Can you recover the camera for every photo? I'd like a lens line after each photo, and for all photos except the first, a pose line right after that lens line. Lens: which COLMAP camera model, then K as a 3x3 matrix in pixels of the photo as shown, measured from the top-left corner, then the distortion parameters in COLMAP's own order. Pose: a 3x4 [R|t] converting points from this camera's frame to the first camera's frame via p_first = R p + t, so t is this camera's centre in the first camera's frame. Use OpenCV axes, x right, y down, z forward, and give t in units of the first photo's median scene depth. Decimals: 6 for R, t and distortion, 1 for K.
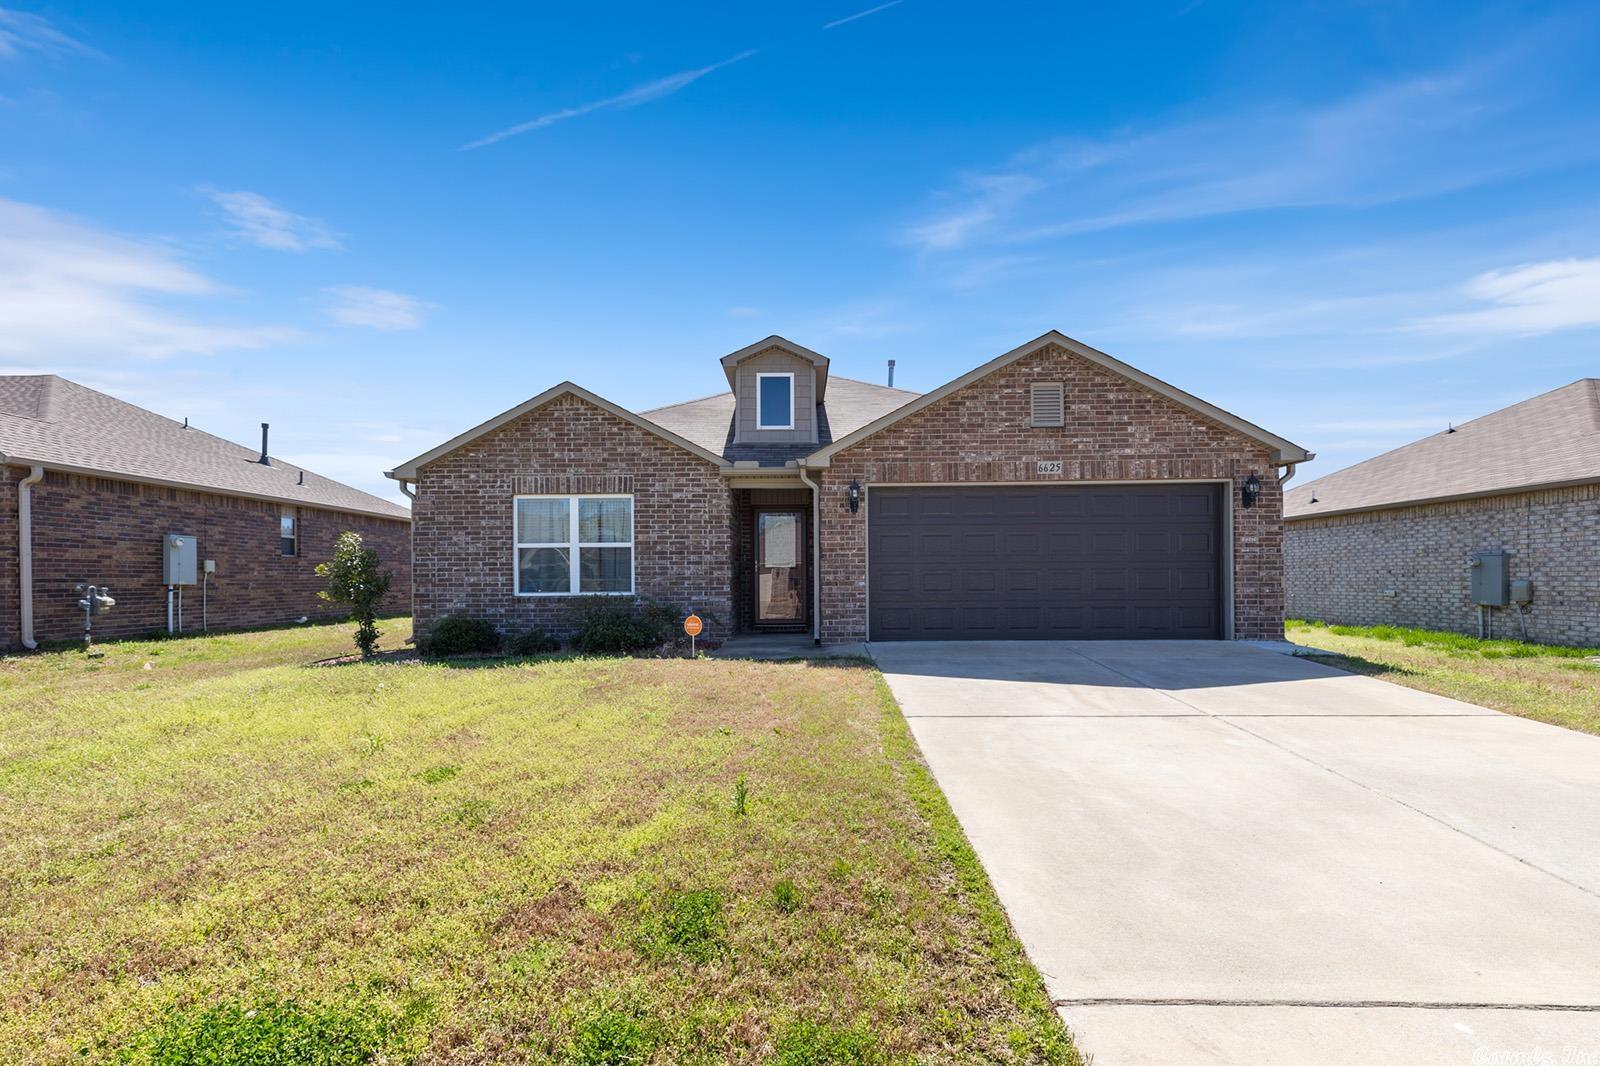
lens RADIAL K [[757.3, 0, 807.1], [0, 757.3, 601.7], [0, 0, 1]] dist [0.000558, 0.000333]
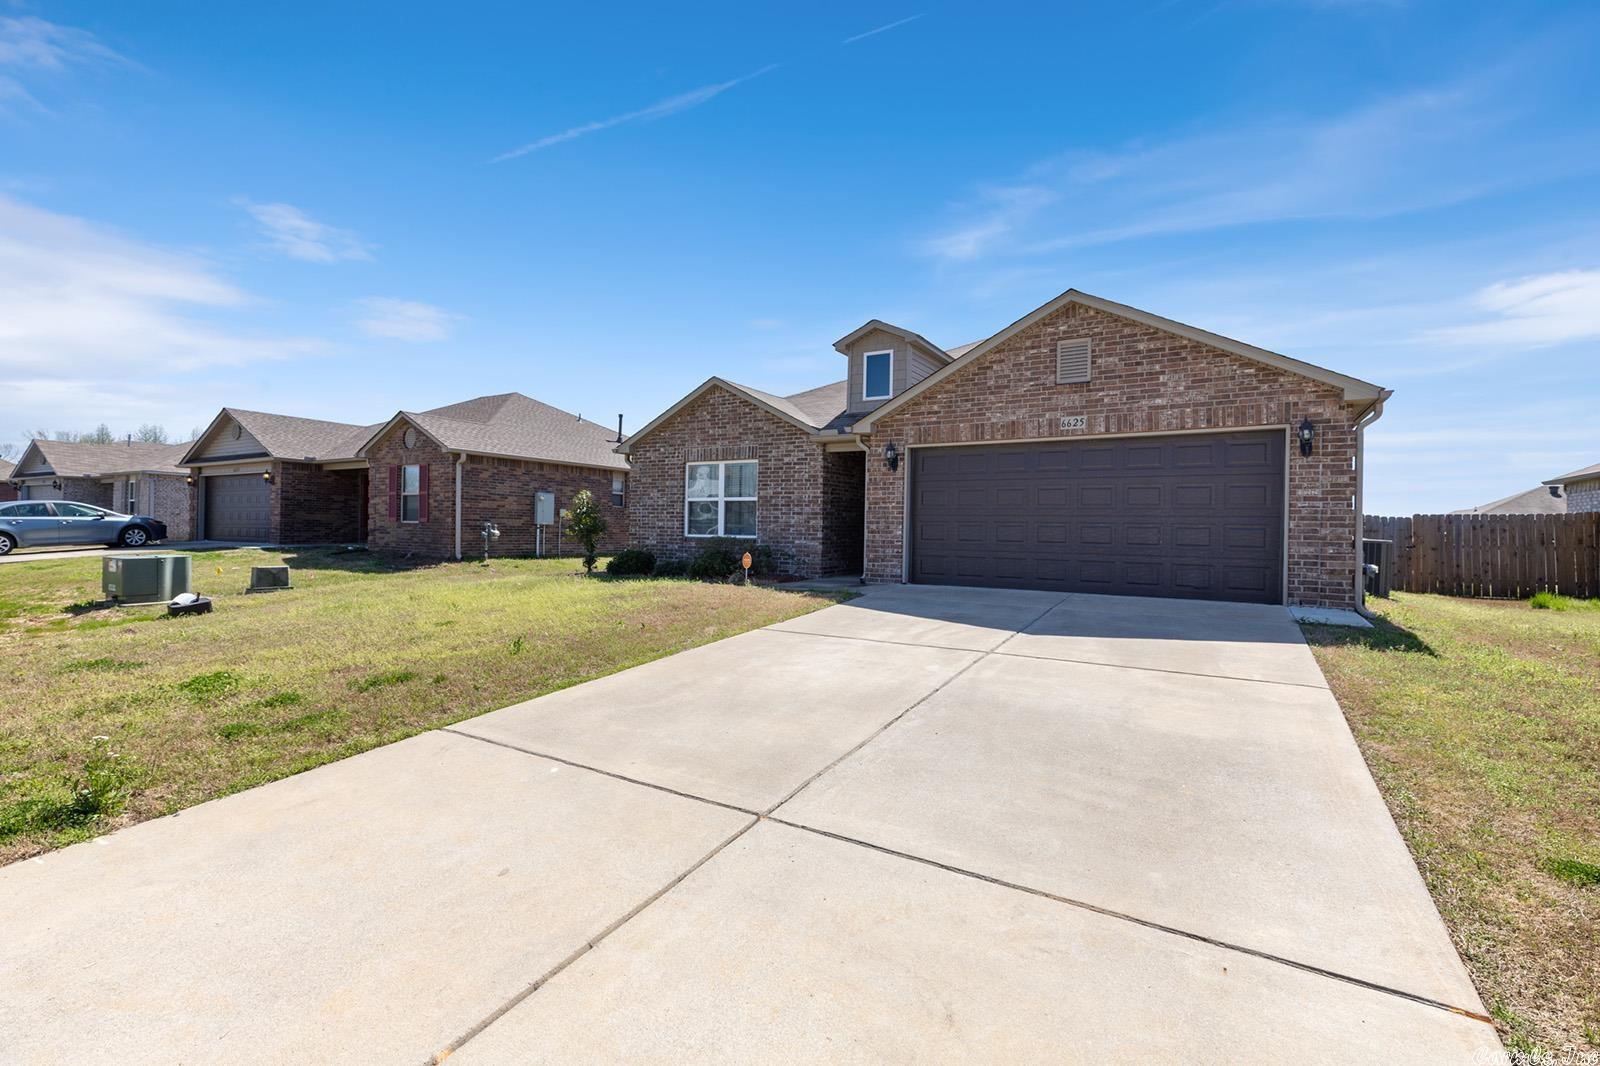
lens RADIAL K [[741.5, 0, 795.3], [0, 741.5, 559.7], [0, 0, 1]] dist [0.002762, -0.000602]
pose [[0.855352, 0.042048, -0.516338, 0.483245], [-0.038543, 0.999103, 0.017512, 0.003572], [0.516611, 0.004922, 0.856206, -0.043786]]
